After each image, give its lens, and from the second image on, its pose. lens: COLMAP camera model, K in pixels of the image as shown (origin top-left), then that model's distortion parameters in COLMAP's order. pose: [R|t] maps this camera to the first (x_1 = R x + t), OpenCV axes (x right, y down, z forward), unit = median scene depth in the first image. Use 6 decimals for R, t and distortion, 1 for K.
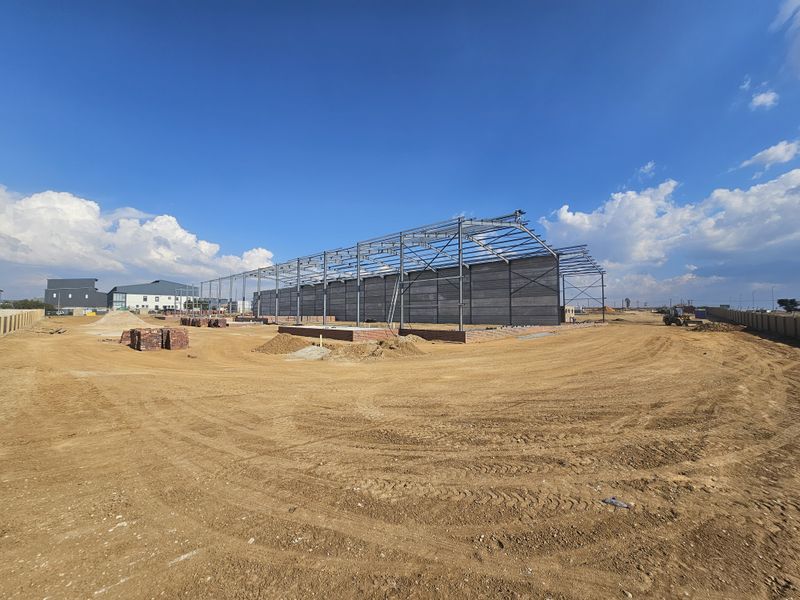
lens RADIAL K [[326.4, 0, 400.0], [0, 326.4, 300.0], [0, 0, 1]] dist [-0.001758, 0.000429]
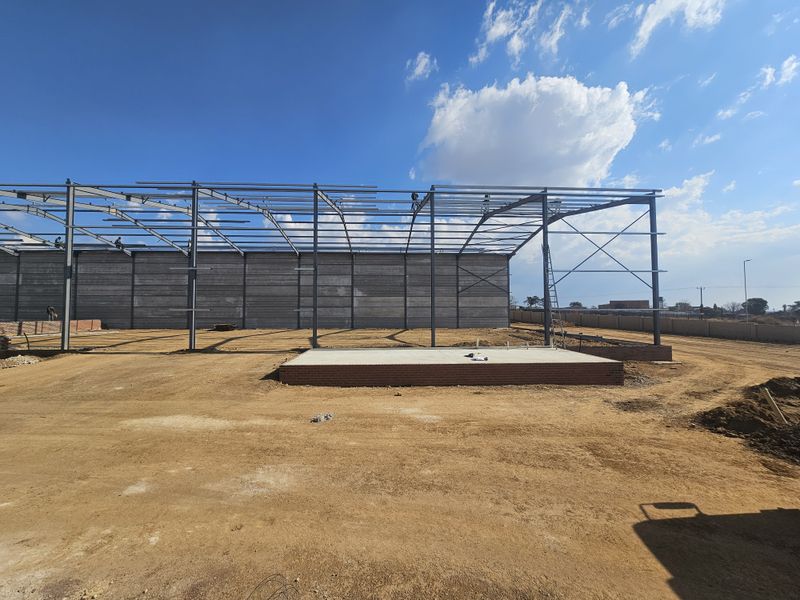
lens RADIAL K [[325.8, 0, 400.0], [0, 325.8, 300.0], [0, 0, 1]] dist [0.002008, 0.000951]
pose [[0.682681, 0.022908, 0.730358, -0.188498], [-0.032469, 0.999472, -0.000999, 0.003458], [-0.729995, -0.023032, 0.683064, 0.240117]]
